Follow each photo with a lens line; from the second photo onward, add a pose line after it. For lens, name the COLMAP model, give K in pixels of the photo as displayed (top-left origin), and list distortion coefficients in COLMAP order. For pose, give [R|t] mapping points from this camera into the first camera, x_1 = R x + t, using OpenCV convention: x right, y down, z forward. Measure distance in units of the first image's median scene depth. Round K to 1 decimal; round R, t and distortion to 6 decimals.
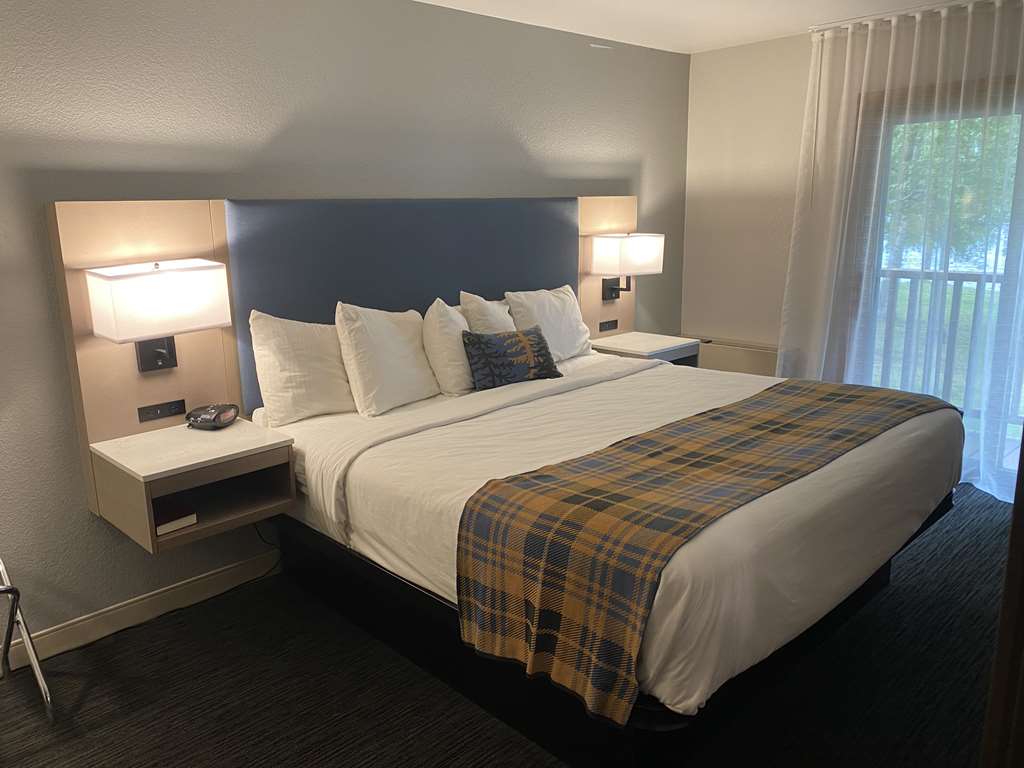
lens RADIAL K [[780.6, 0, 510.6], [0, 780.6, 384.4], [0, 0, 1]] dist [0.002785, -0.003932]
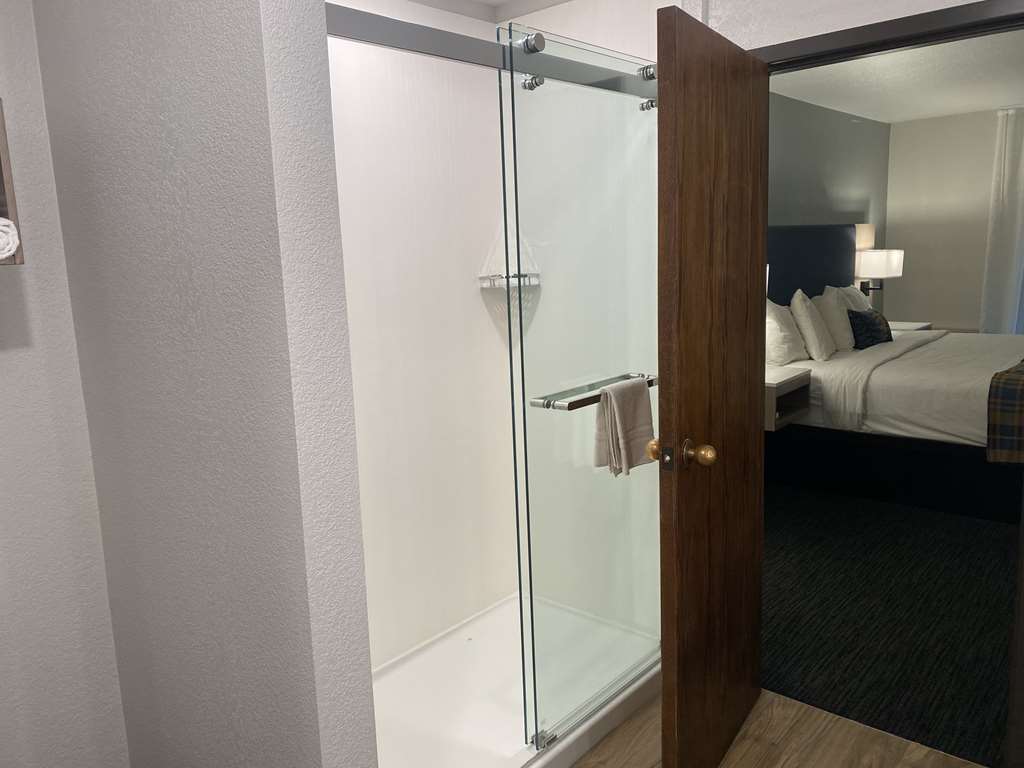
lens RADIAL K [[780.6, 0, 511.9], [0, 780.6, 386.8], [0, 0, 1]] dist [0.002785, -0.003932]
pose [[0.996282, -0.034995, 0.078721, -1.027158], [0.038719, 0.998177, -0.046290, 0.156304], [-0.076958, 0.049166, 0.995821, -0.568100]]
